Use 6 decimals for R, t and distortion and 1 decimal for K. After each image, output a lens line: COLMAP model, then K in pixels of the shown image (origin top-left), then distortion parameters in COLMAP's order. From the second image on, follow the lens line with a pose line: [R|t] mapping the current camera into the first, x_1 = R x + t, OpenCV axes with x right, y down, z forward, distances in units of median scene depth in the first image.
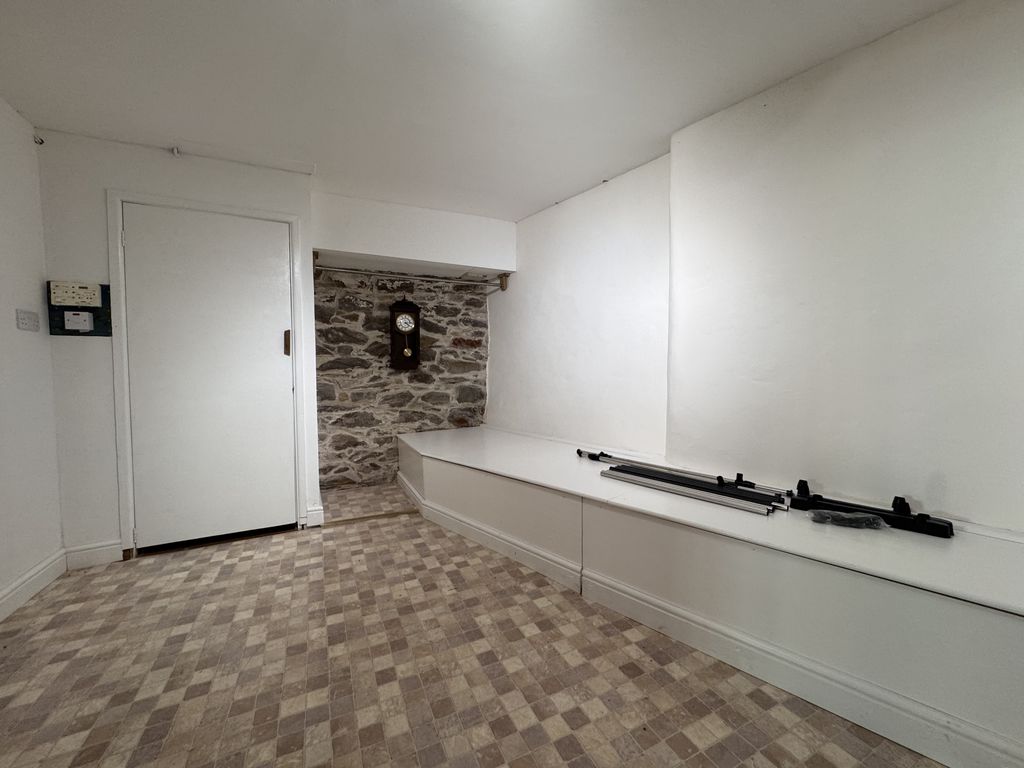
lens RADIAL K [[407.8, 0, 512.2], [0, 407.8, 383.4], [0, 0, 1]] dist [-0.003435, 0.000052]
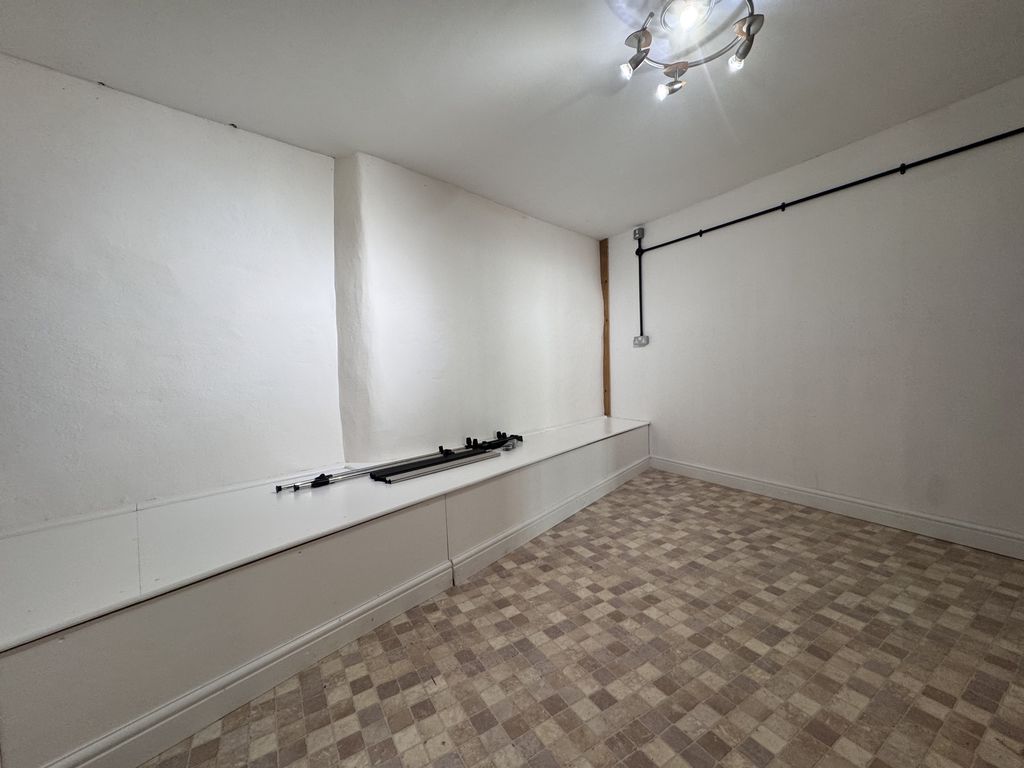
lens RADIAL K [[407.8, 0, 512.2], [0, 407.8, 382.5], [0, 0, 1]] dist [-0.003435, 0.000052]
pose [[-0.102983, -0.031487, 0.994185, -1.088394], [0.075064, 0.996403, 0.039333, -0.039552], [-0.991847, 0.078678, -0.100249, 1.144848]]
